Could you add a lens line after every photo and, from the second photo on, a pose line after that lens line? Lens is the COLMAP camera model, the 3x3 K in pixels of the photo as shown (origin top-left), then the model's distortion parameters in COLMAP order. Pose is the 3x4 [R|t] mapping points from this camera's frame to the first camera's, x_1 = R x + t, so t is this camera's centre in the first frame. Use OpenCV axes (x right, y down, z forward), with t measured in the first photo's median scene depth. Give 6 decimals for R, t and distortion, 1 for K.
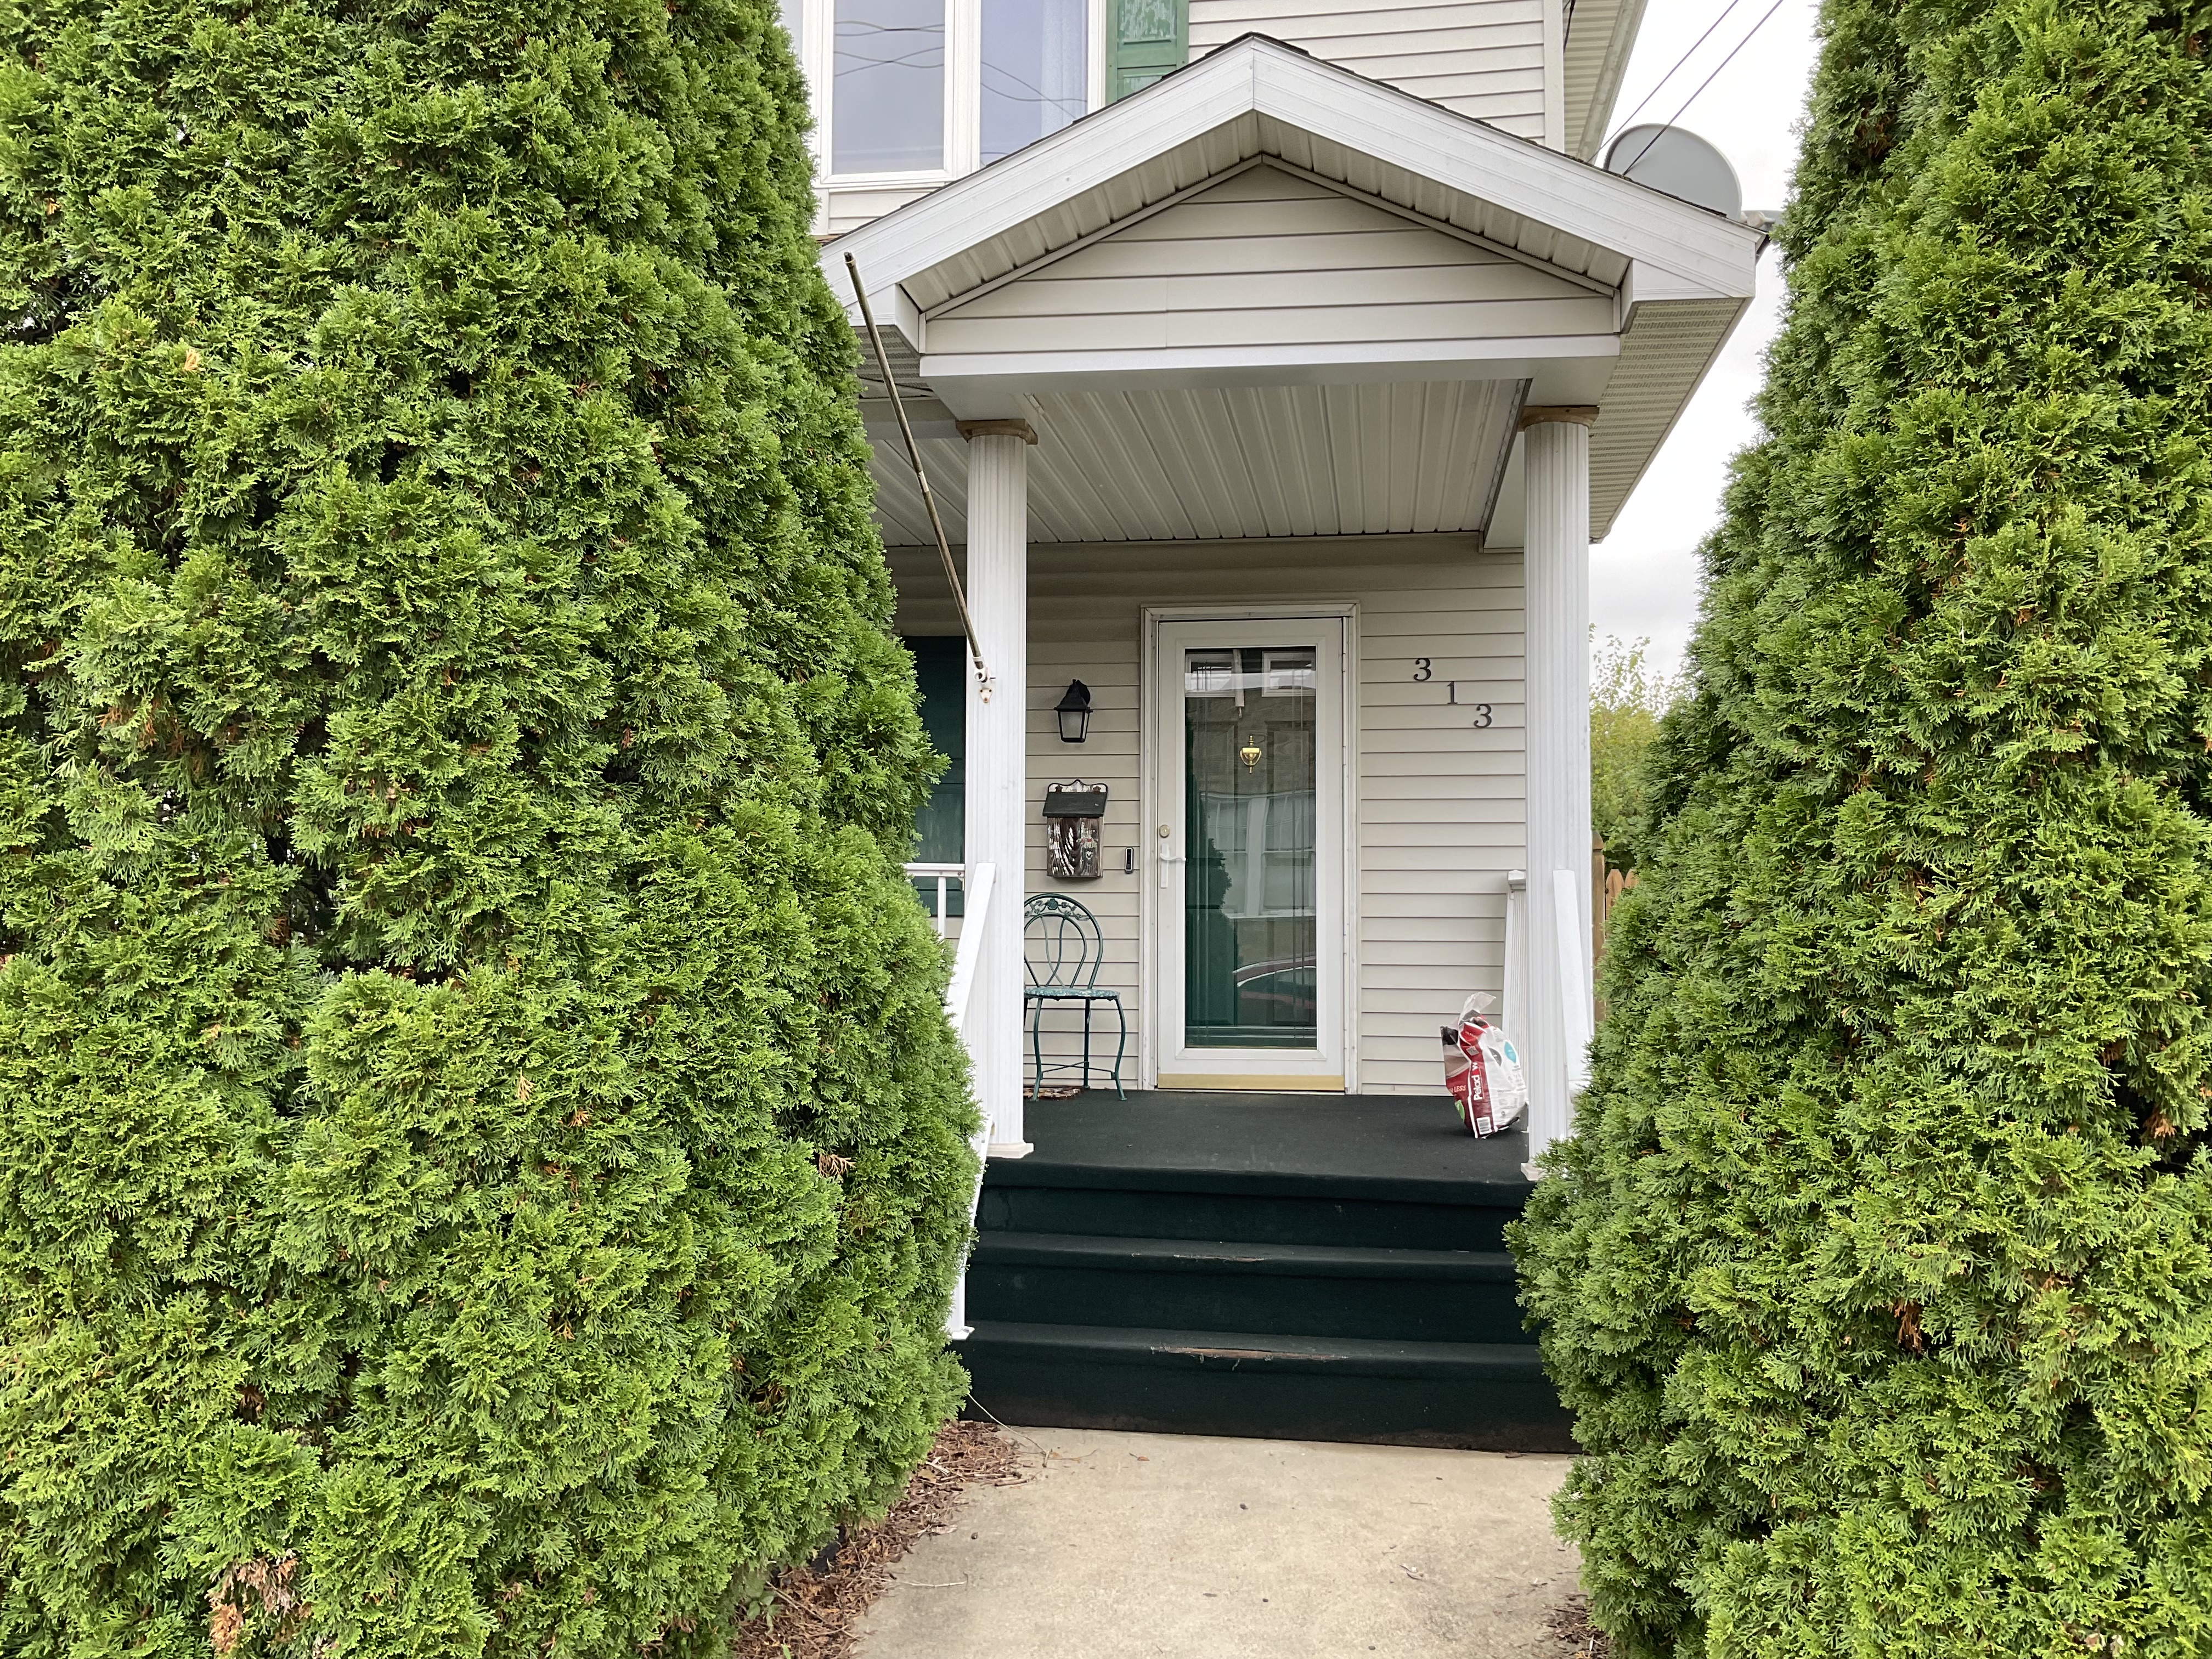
lens RADIAL K [[1837.6, 0, 1095.4], [0, 1837.6, 831.1], [0, 0, 1]] dist [0.107490, -0.205330]
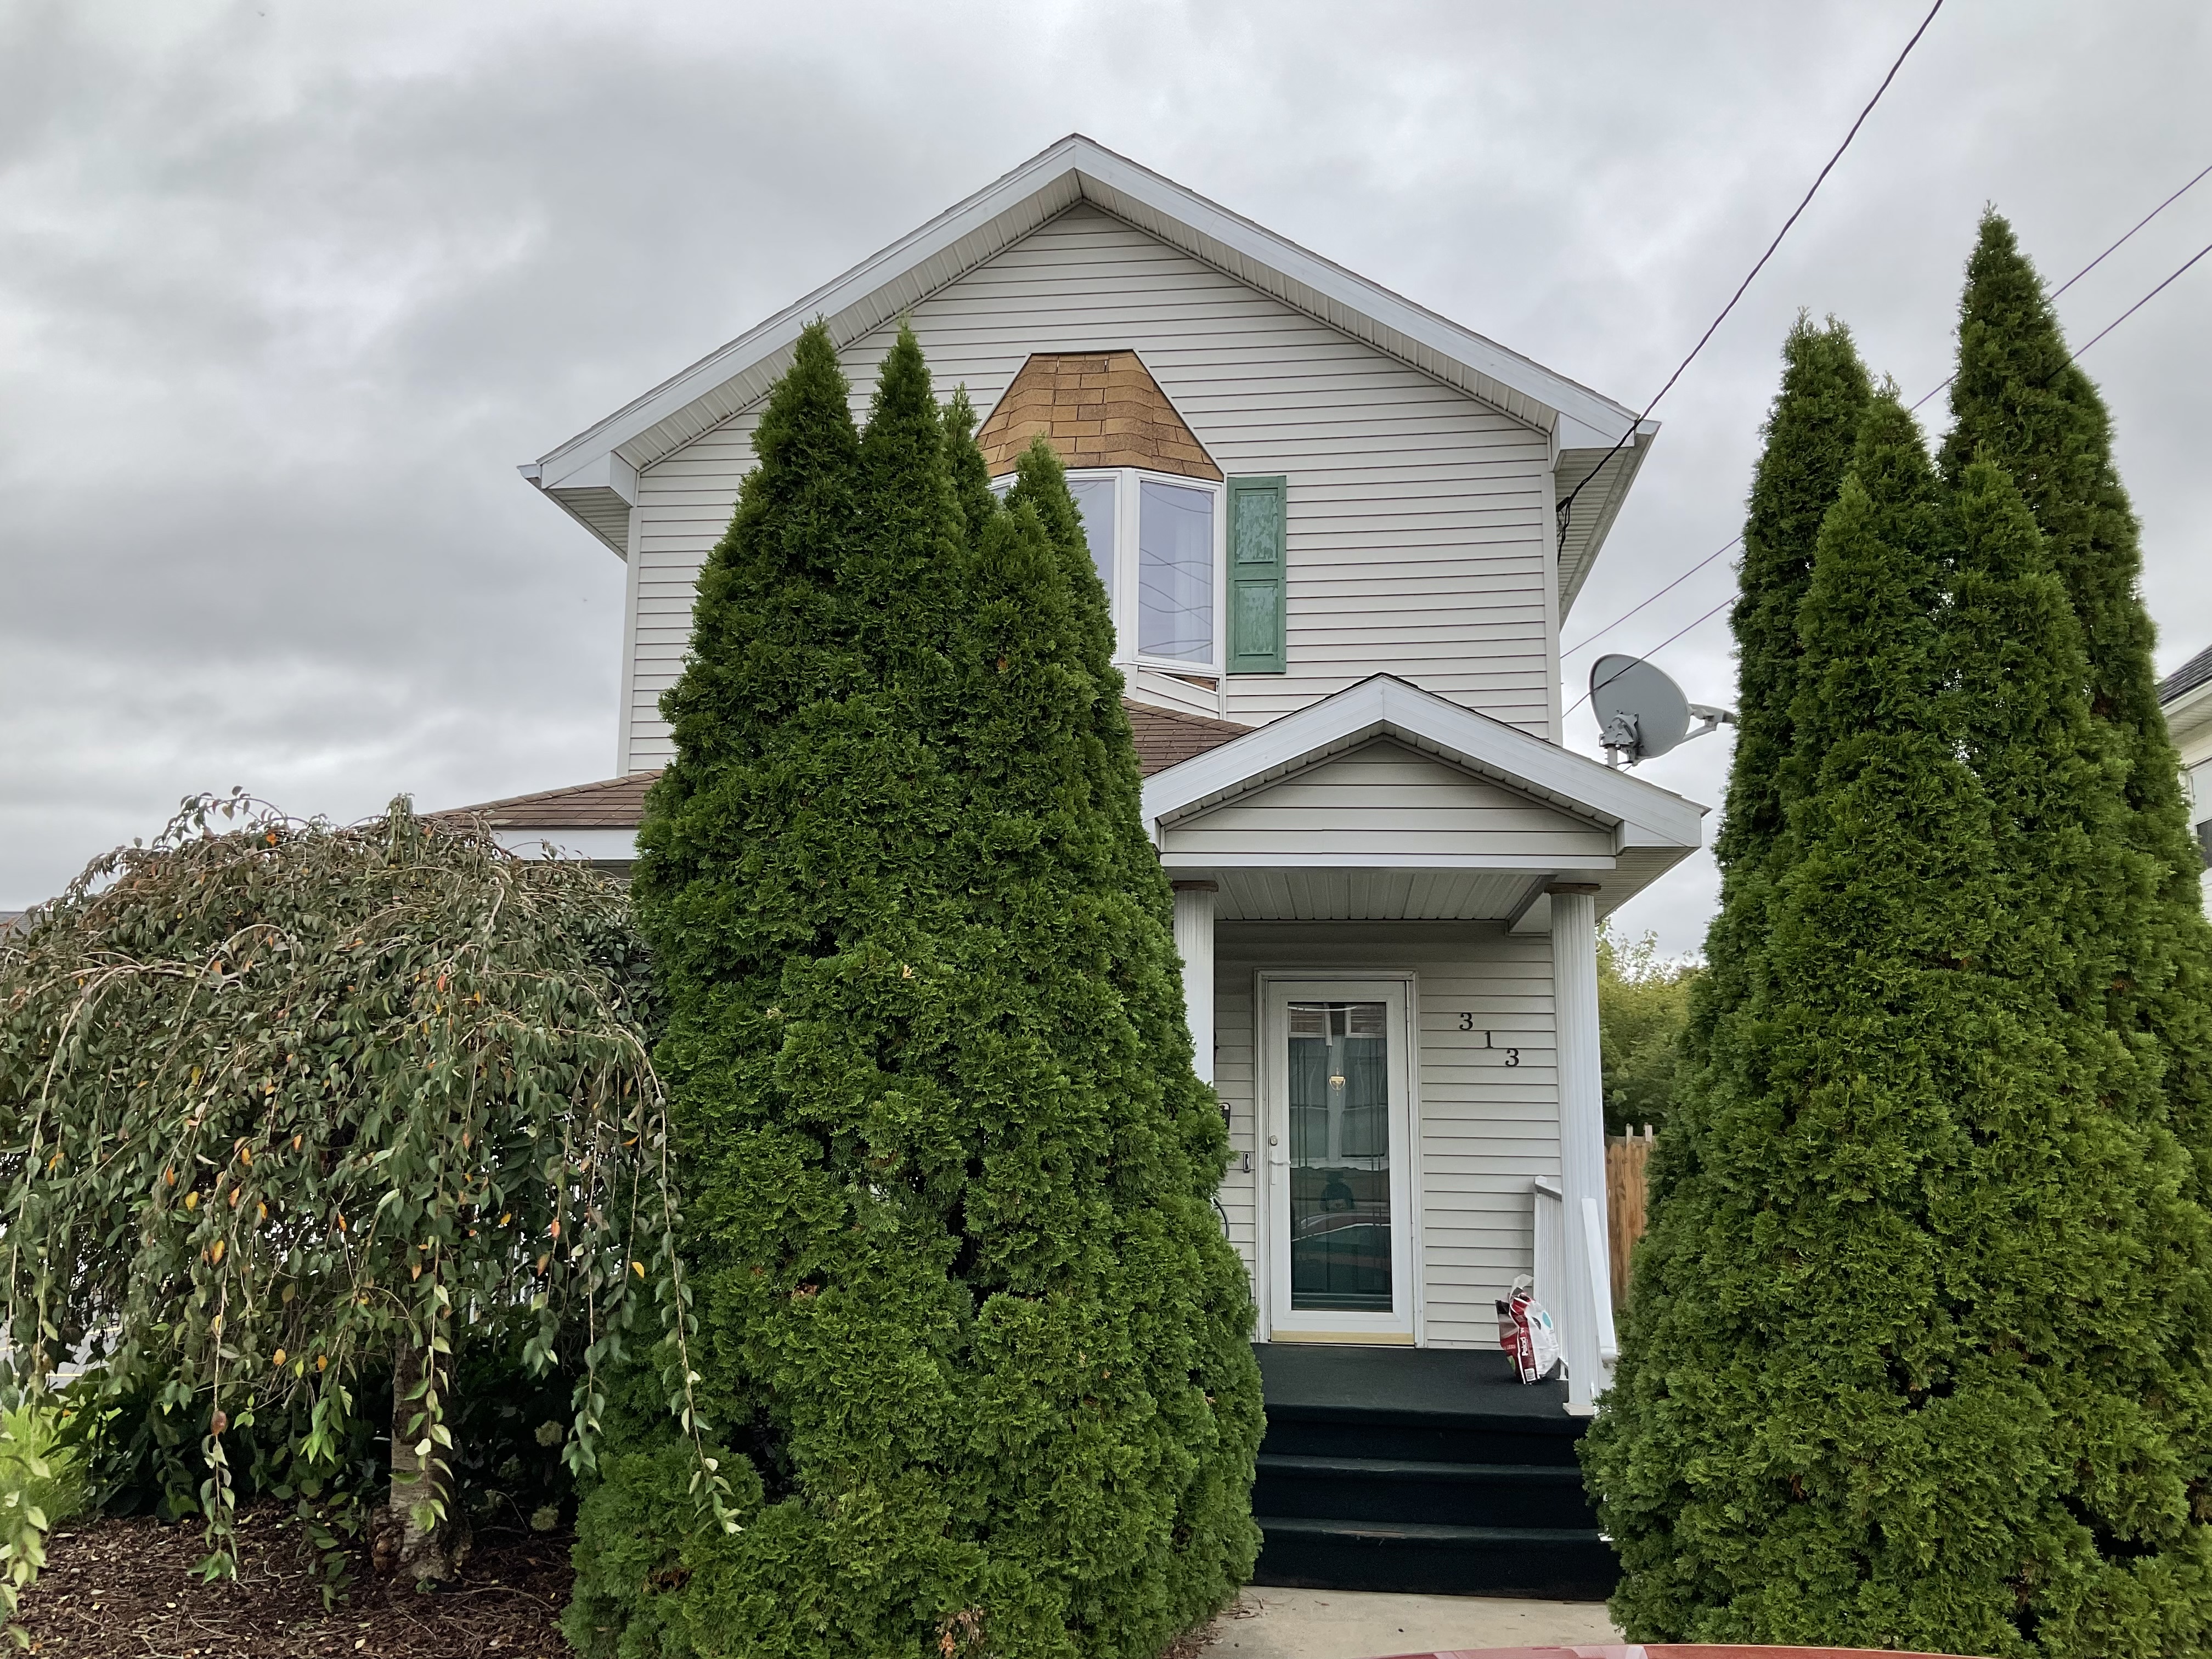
lens RADIAL K [[1870.0, 0, 1102.7], [0, 1870.0, 828.4], [0, 0, 1]] dist [0.128357, -0.264138]
pose [[0.999554, 0.011505, 0.027541, -0.350364], [-0.008247, 0.993258, -0.115632, -0.183956], [-0.028685, 0.115354, 0.992910, -1.021077]]
